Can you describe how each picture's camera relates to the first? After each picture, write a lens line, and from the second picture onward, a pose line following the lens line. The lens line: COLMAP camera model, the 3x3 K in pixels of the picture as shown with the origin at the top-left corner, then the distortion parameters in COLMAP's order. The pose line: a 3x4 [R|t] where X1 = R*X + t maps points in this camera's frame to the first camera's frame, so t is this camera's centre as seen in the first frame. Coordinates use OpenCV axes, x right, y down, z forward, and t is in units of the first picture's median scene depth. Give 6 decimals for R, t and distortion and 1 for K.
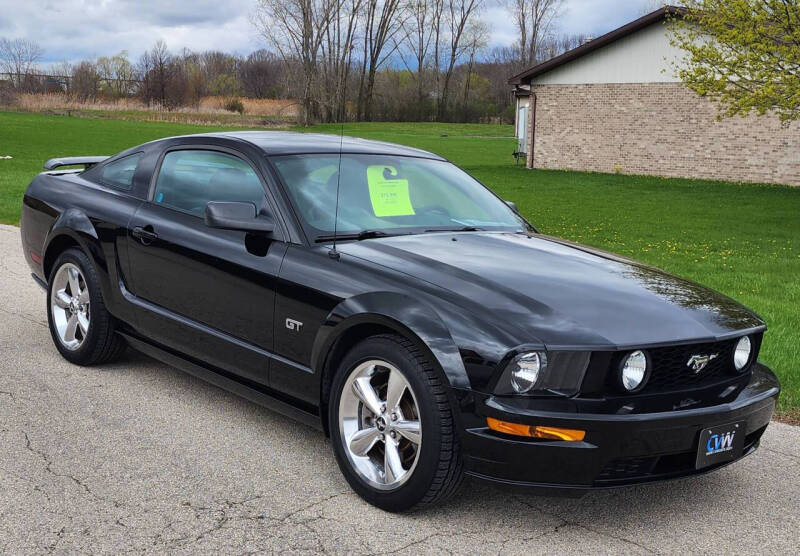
lens RADIAL K [[1079.5, 0, 396.7], [0, 1079.5, 277.3], [0, 0, 1]] dist [0.108463, 0.000000]
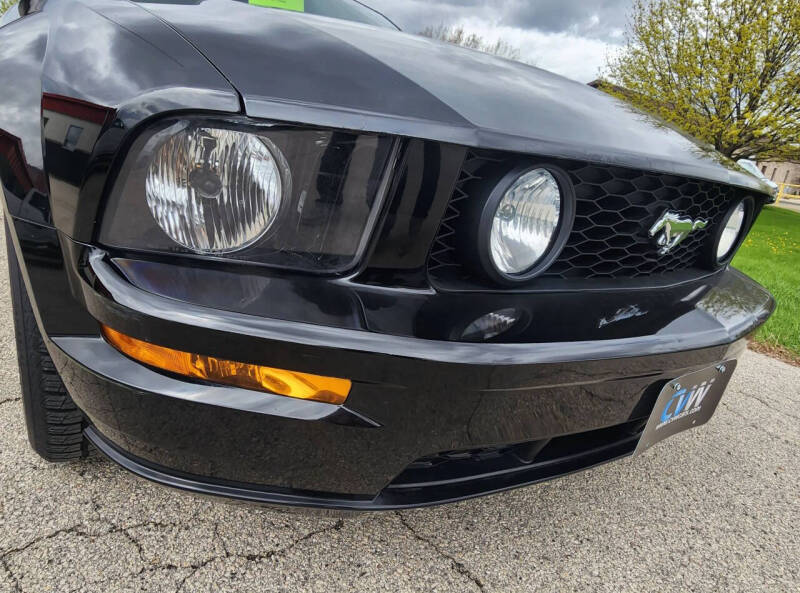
lens RADIAL K [[487.0, 0, 433.9], [0, 487.0, 317.9], [0, 0, 1]] dist [0.006199, 0.000586]
pose [[0.994287, 0.106299, -0.009722, 0.138552], [-0.102103, 0.973675, 0.203792, 0.062184], [0.031129, -0.201635, 0.978966, 0.596377]]
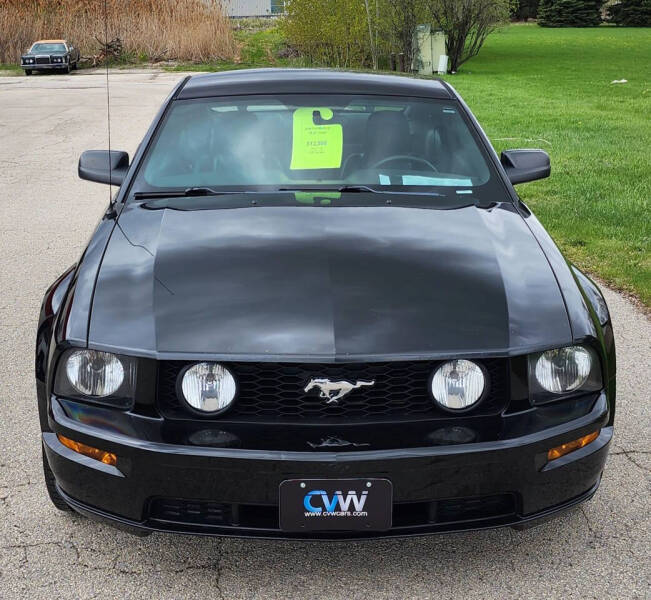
lens RADIAL K [[1141.8, 0, 346.1], [0, 1141.8, 277.1], [0, 0, 1]] dist [0.142222, 0.000000]
pose [[0.783842, 0.081207, -0.615627, 0.567975], [-0.042204, 0.996086, 0.077658, -0.042513], [0.619524, -0.034889, 0.784202, 0.310741]]
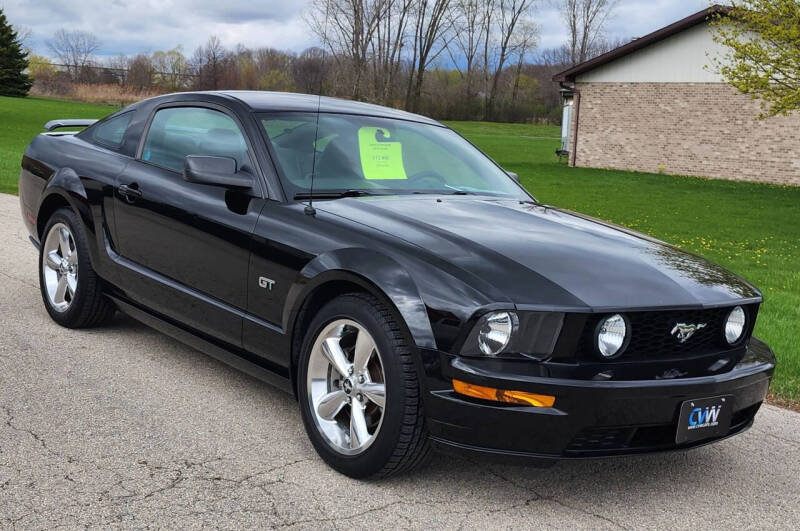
lens RADIAL K [[1074.5, 0, 398.5], [0, 1074.5, 267.6], [0, 0, 1]] dist [0.096292, 0.000000]
pose [[0.998751, 0.029461, -0.040363, 0.050360], [-0.029764, 0.999533, -0.006921, 0.027942], [0.040140, 0.008113, 0.999161, 0.041027]]
